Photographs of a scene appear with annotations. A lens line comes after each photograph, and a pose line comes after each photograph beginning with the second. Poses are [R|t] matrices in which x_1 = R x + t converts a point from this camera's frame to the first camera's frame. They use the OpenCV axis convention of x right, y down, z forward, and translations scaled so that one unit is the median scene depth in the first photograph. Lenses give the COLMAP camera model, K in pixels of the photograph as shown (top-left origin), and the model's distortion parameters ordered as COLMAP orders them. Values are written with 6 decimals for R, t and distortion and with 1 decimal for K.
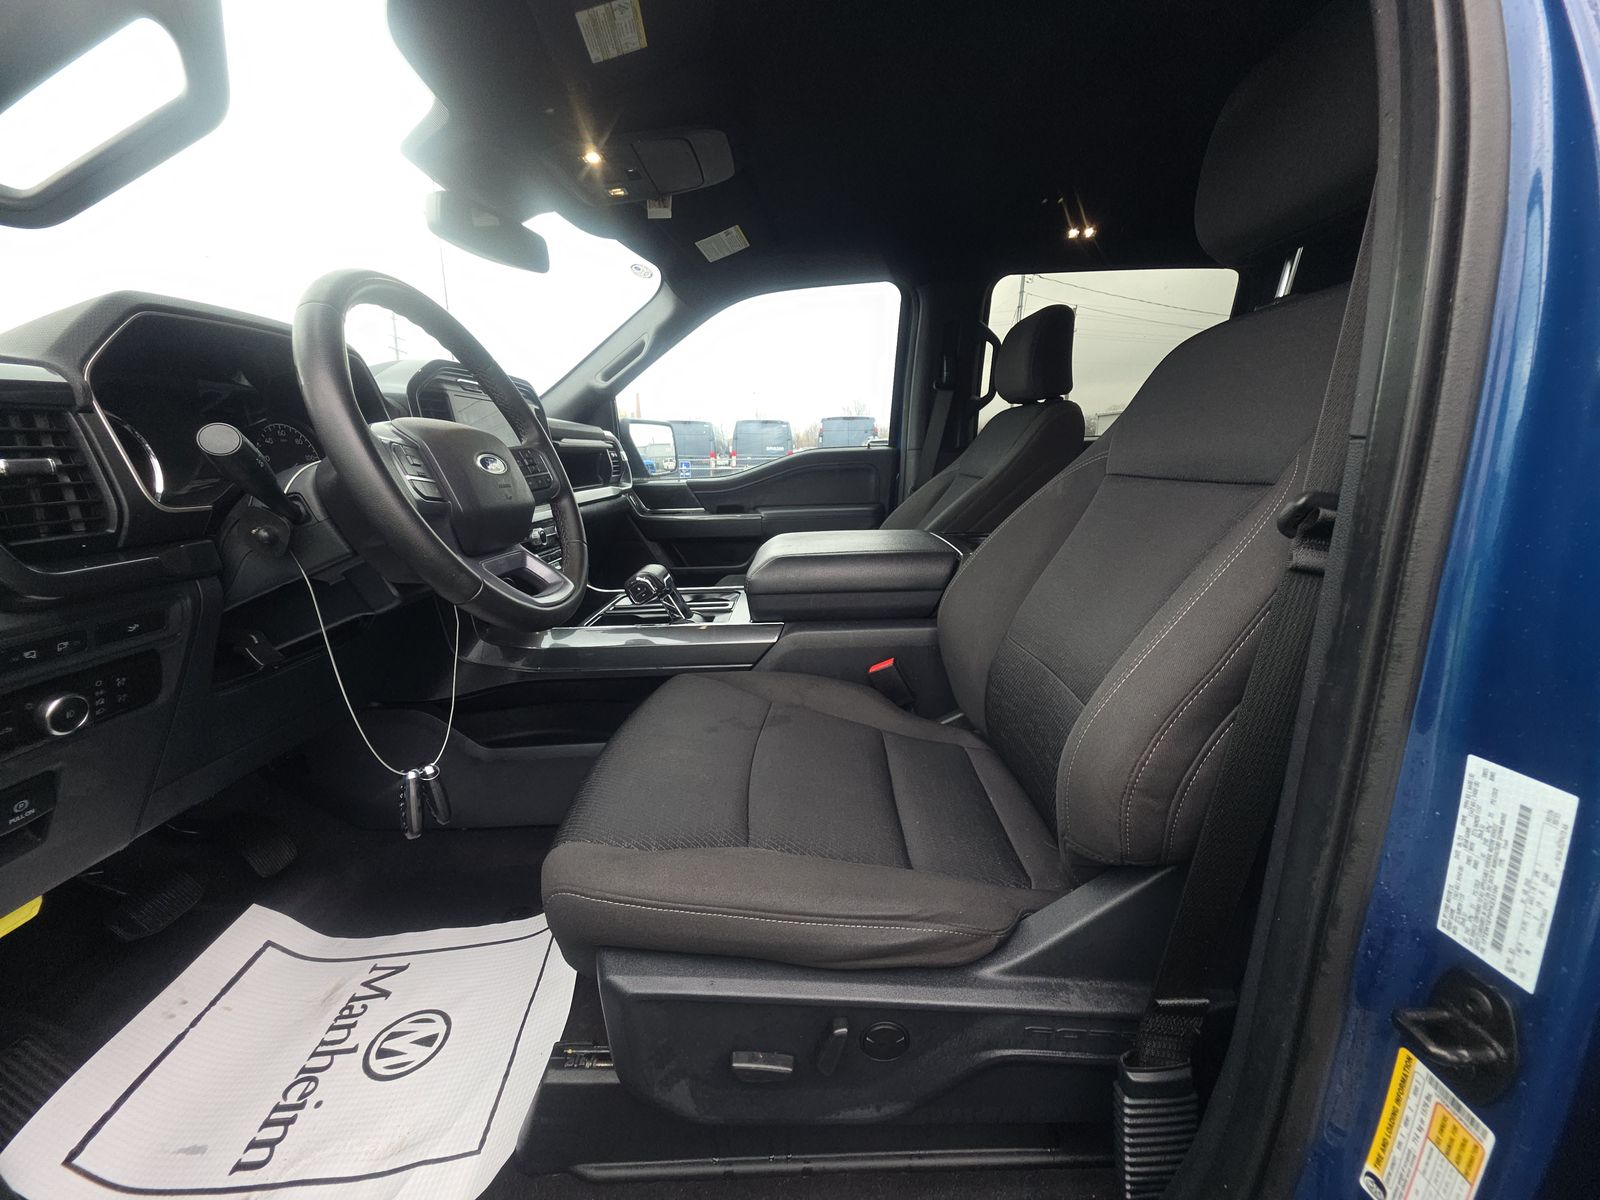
lens RADIAL K [[627.2, 0, 794.0], [0, 627.2, 595.6], [0, 0, 1]] dist [0.015238, -0.008913]
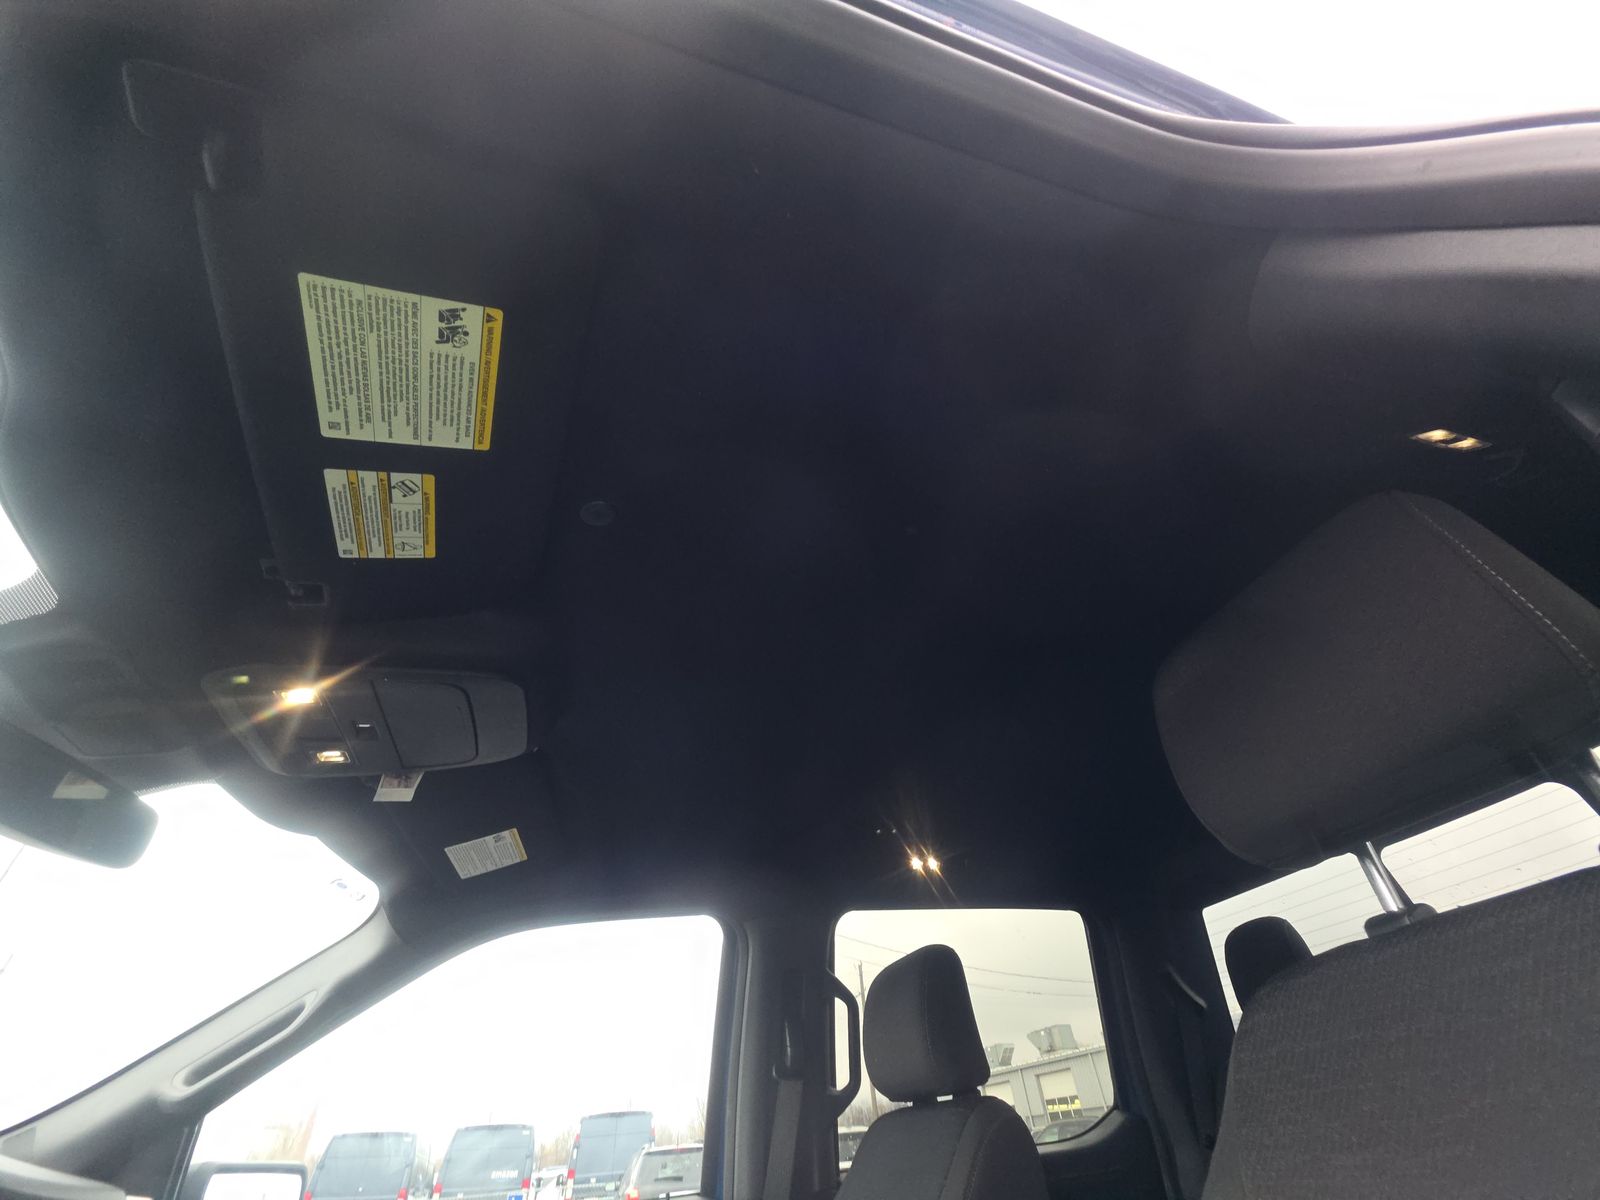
lens RADIAL K [[627.2, 0, 794.0], [0, 627.2, 595.6], [0, 0, 1]] dist [0.015238, -0.008913]
pose [[0.954754, 0.153105, 0.254957, -0.007045], [0.120492, 0.584638, -0.802297, -0.103535], [-0.271893, 0.796717, 0.539738, 0.263233]]
